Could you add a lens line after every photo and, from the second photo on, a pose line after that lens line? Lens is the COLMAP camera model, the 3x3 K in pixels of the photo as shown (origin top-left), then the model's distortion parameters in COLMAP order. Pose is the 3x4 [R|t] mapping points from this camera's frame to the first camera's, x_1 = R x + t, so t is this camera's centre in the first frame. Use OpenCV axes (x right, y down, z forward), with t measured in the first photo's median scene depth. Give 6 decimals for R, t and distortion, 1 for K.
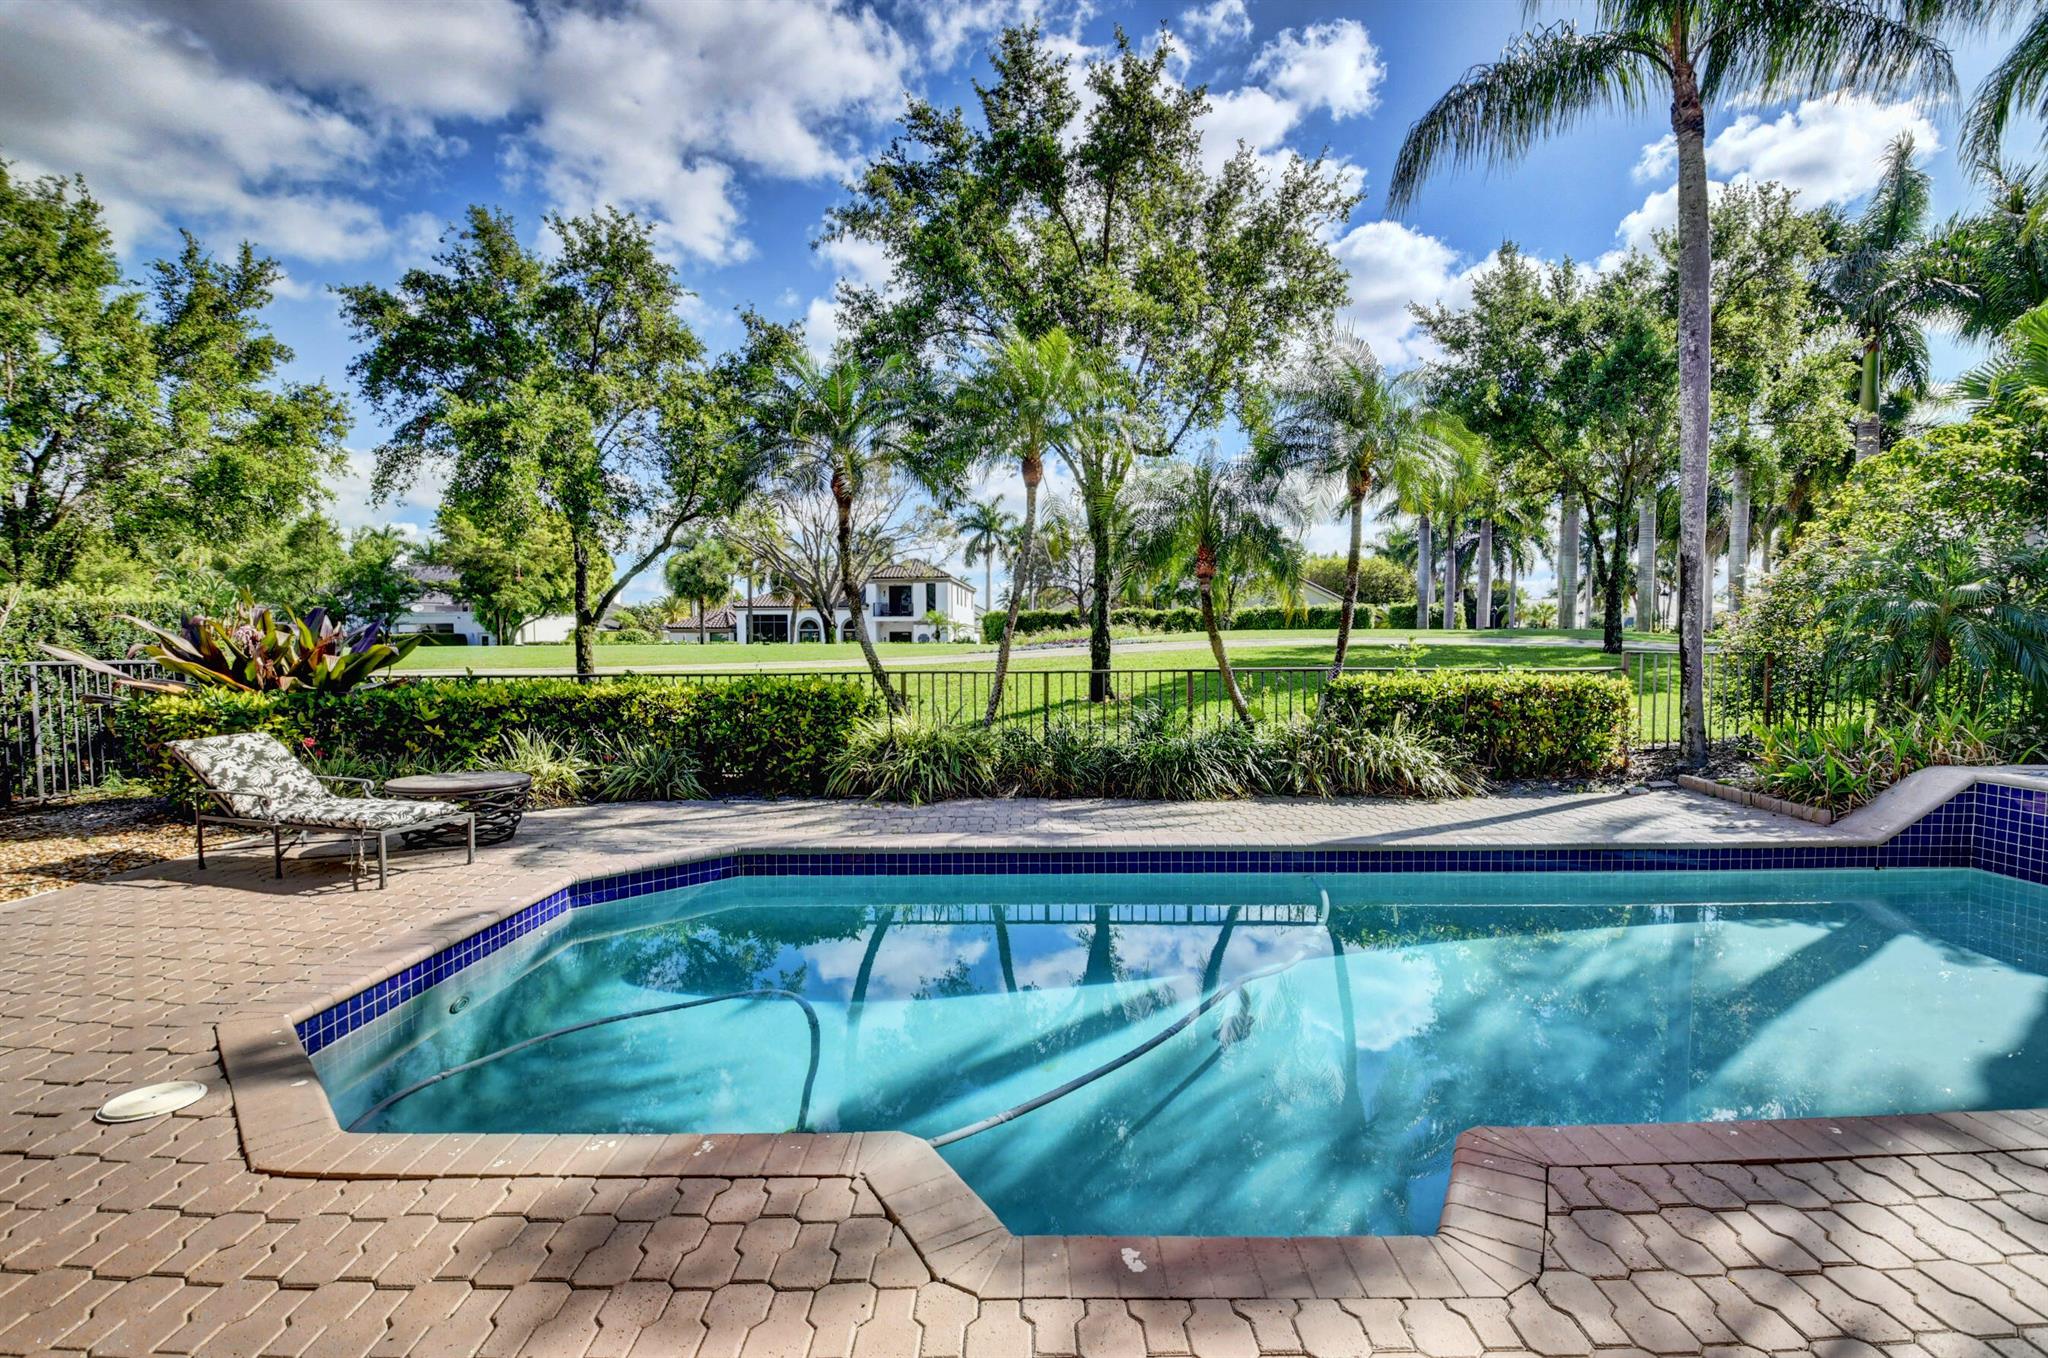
lens RADIAL K [[902.2, 0, 1029.8], [0, 902.2, 667.5], [0, 0, 1]] dist [0.000325, -0.014203]
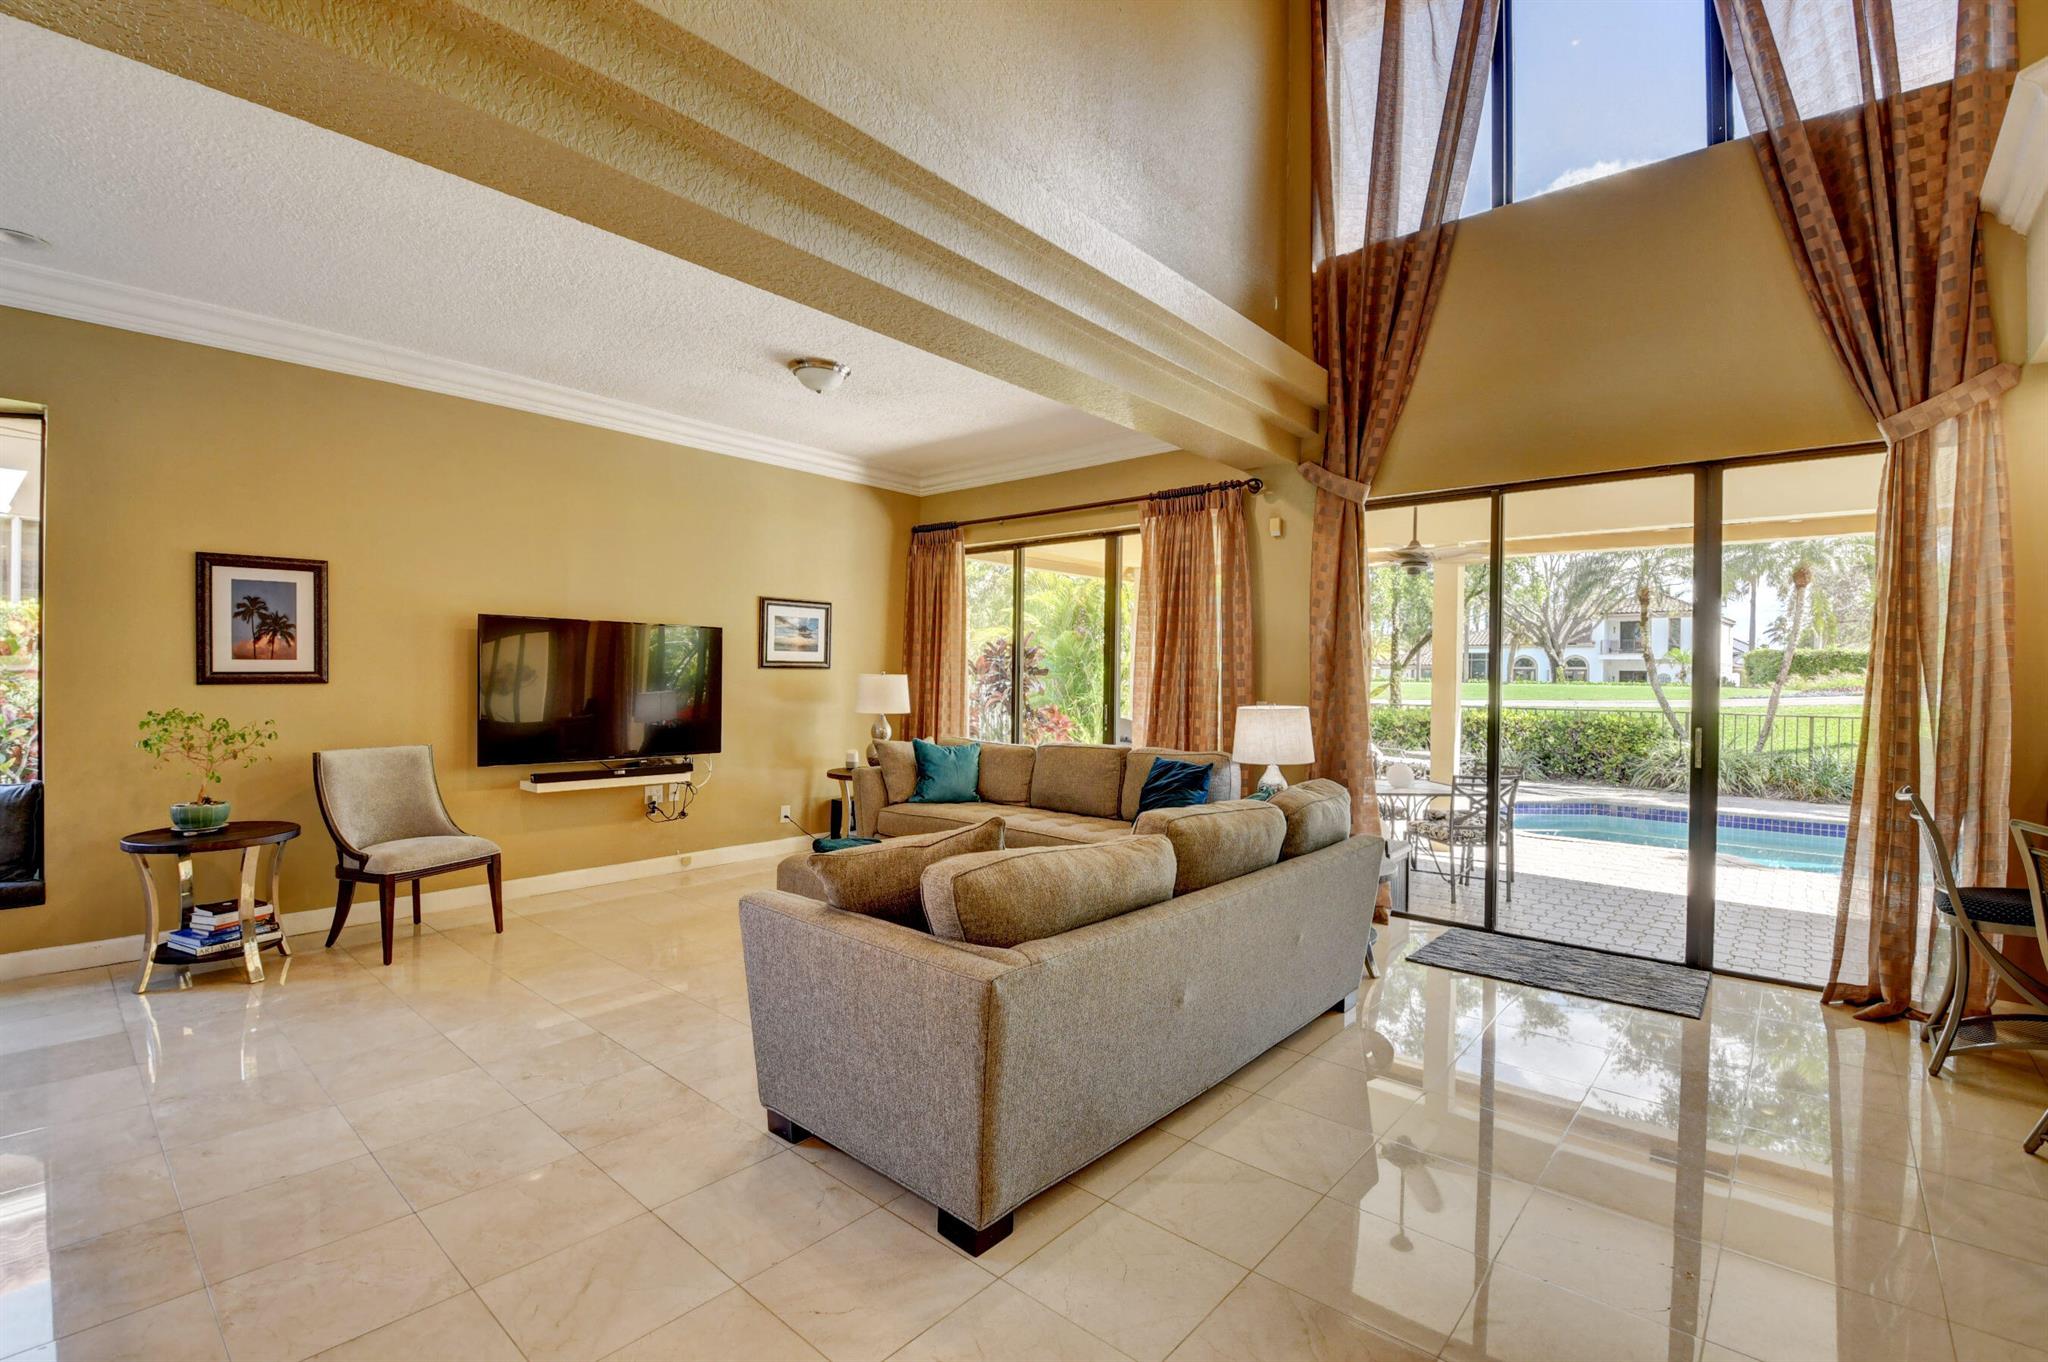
lens RADIAL K [[902.2, 0, 1020.9], [0, 902.2, 688.5], [0, 0, 1]] dist [0.000325, -0.014203]
pose [[0.746073, 0.024816, -0.665401, 0.004365], [-0.033661, 0.999433, -0.000469, 0.000705], [0.665013, 0.022748, 0.746486, -0.142279]]
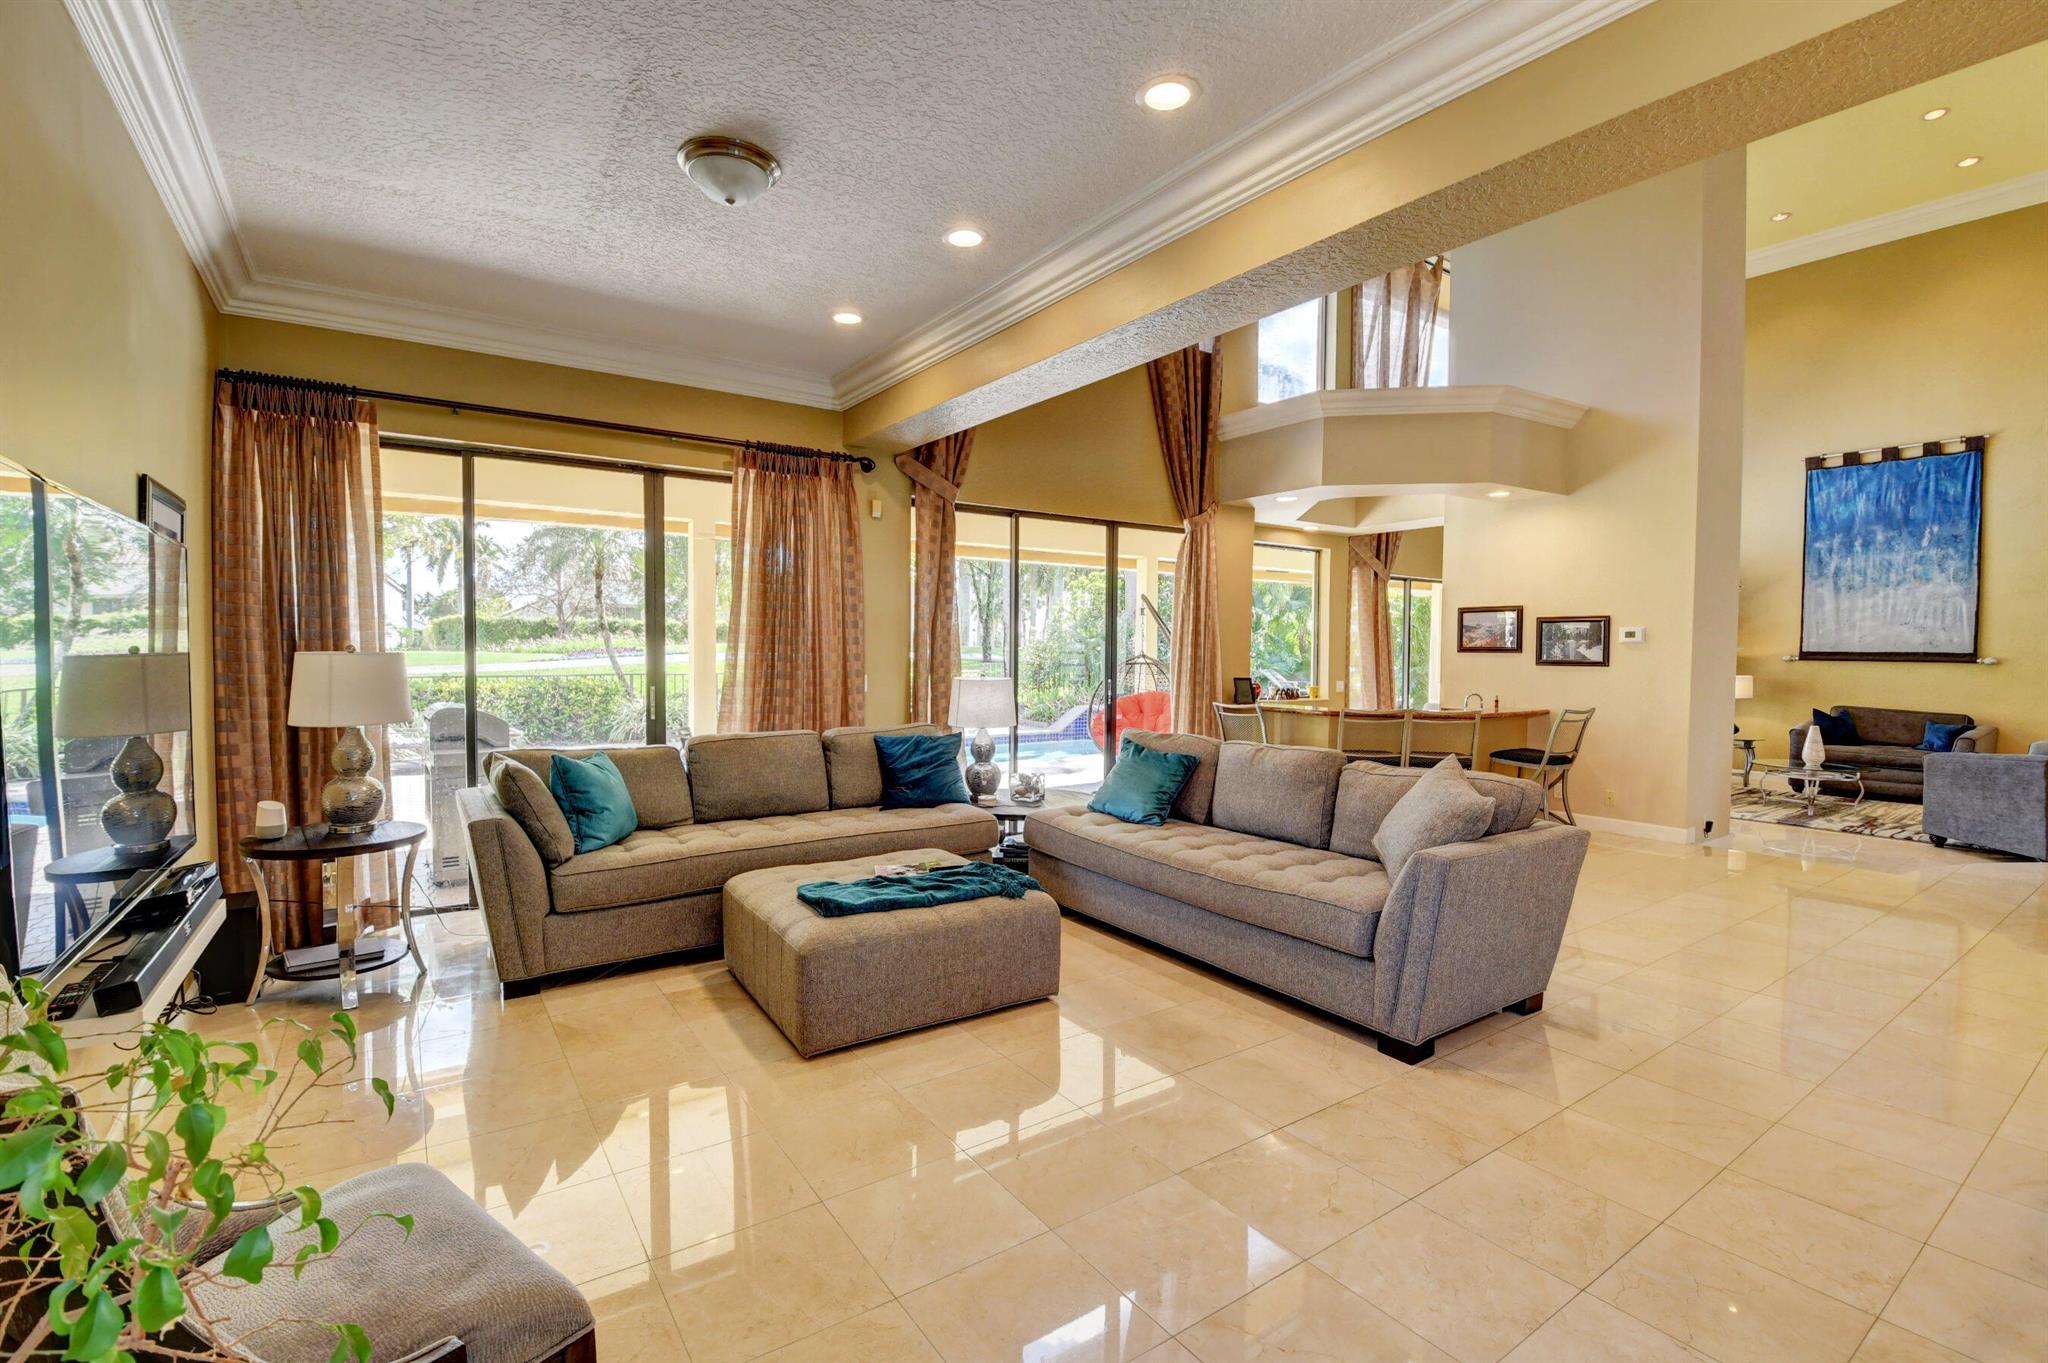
lens RADIAL K [[902.2, 0, 1020.6], [0, 902.2, 679.4], [0, 0, 1]] dist [0.000325, -0.014203]
pose [[0.825849, -0.005861, 0.563861, -0.083811], [0.002781, 0.999976, 0.006321, 0.001230], [-0.563885, -0.003652, 0.825845, -0.145753]]
